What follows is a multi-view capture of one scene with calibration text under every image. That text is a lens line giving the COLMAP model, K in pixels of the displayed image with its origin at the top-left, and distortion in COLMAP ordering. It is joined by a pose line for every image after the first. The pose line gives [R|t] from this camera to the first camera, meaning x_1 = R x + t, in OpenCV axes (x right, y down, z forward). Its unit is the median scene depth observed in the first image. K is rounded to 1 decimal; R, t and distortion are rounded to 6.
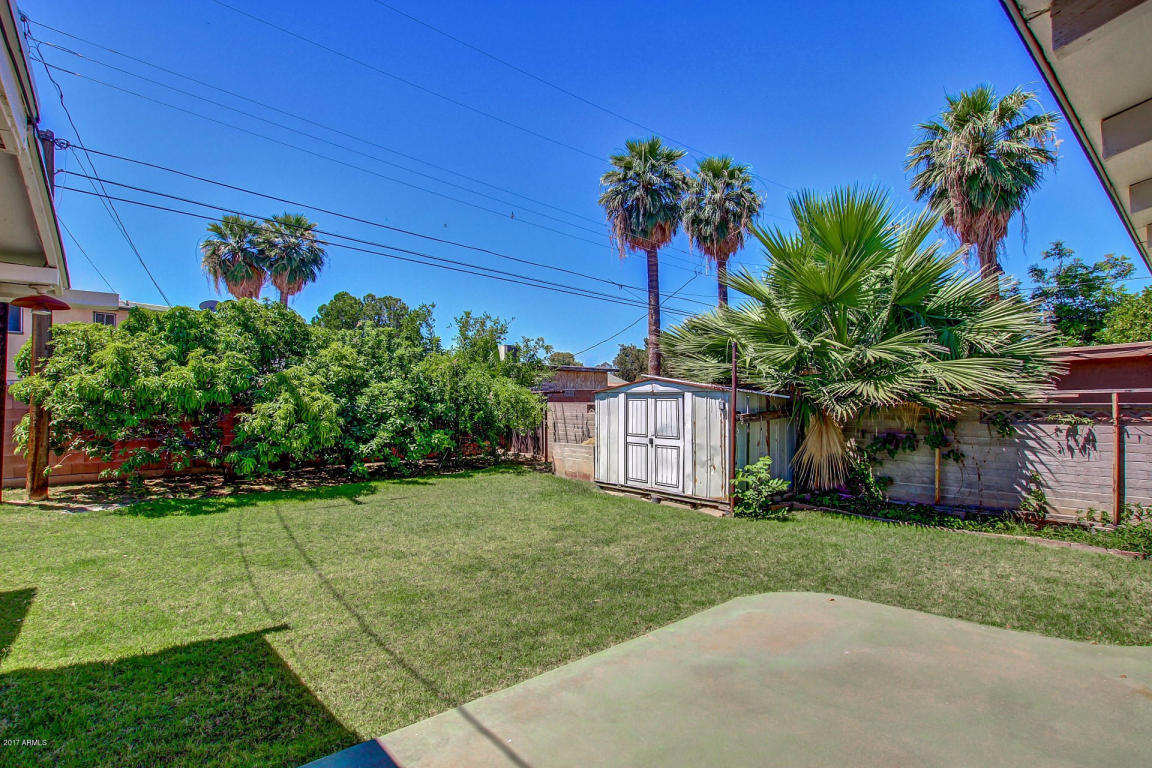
lens RADIAL K [[574.1, 0, 580.7], [0, 574.1, 387.9], [0, 0, 1]] dist [-0.020347, -0.000223]
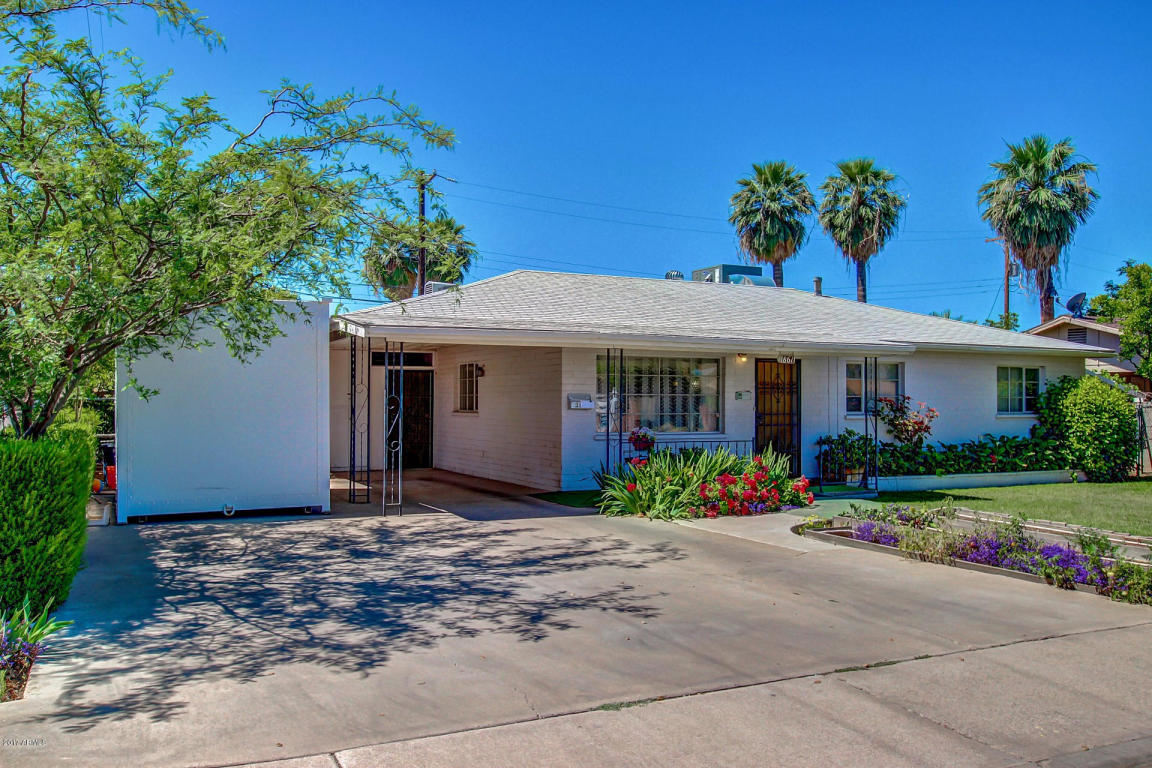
lens RADIAL K [[959.0, 0, 577.5], [0, 959.0, 387.5], [0, 0, 1]] dist [0.021220, 0.009160]
pose [[0.971203, -0.001268, -0.238249, 0.174895], [0.002502, 0.999985, 0.004878, -0.013863], [0.238239, -0.005334, 0.971192, -0.790016]]
